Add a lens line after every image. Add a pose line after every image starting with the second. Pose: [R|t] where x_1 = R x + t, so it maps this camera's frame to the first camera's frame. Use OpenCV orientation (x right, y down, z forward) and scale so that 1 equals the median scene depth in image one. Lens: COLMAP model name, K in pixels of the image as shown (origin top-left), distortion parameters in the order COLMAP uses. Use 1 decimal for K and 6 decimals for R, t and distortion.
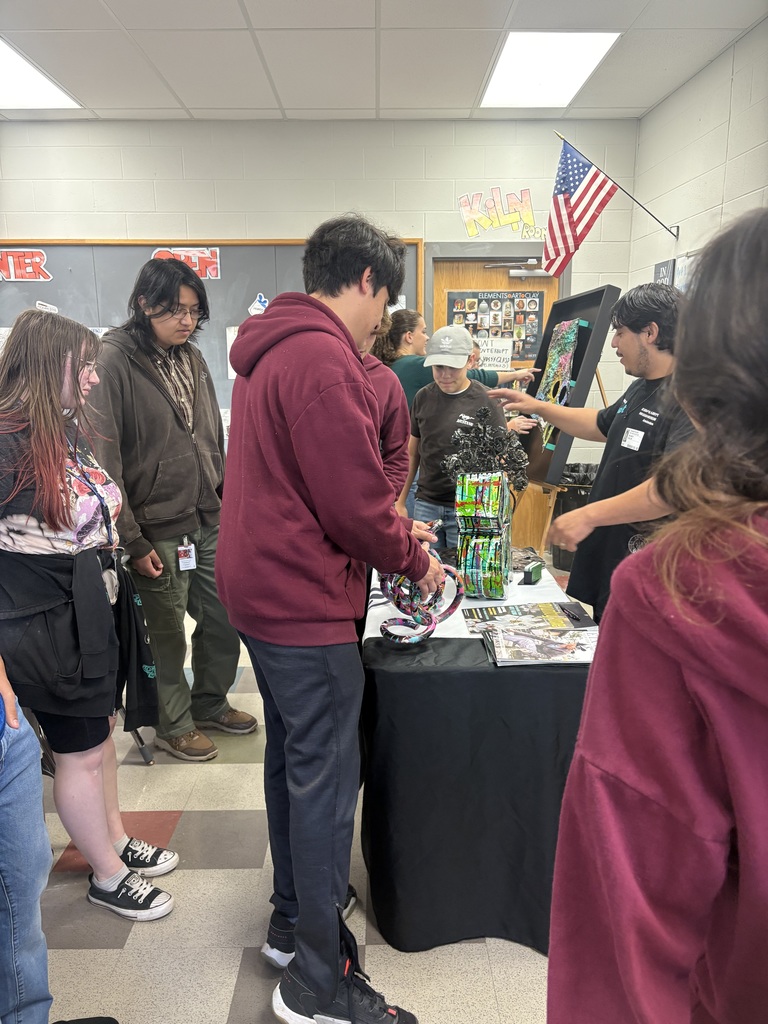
lens RADIAL K [[758.3, 0, 386.0], [0, 758.3, 512.0], [0, 0, 1]] dist [0.021760, 0.010472]
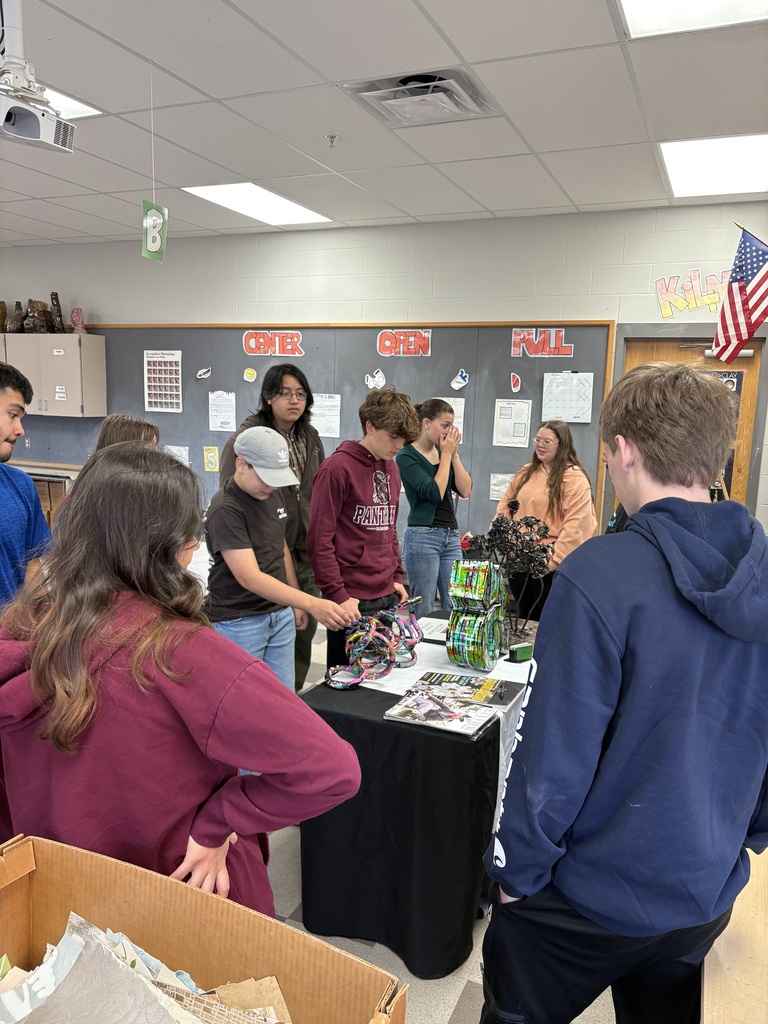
lens RADIAL K [[758.3, 0, 380.2], [0, 758.3, 510.6], [0, 0, 1]] dist [0.021760, 0.010472]
pose [[0.918240, 0.088301, -0.386055, 0.215261], [-0.110931, 0.993151, -0.036691, -0.034043], [0.380171, 0.076517, 0.921746, -0.070882]]
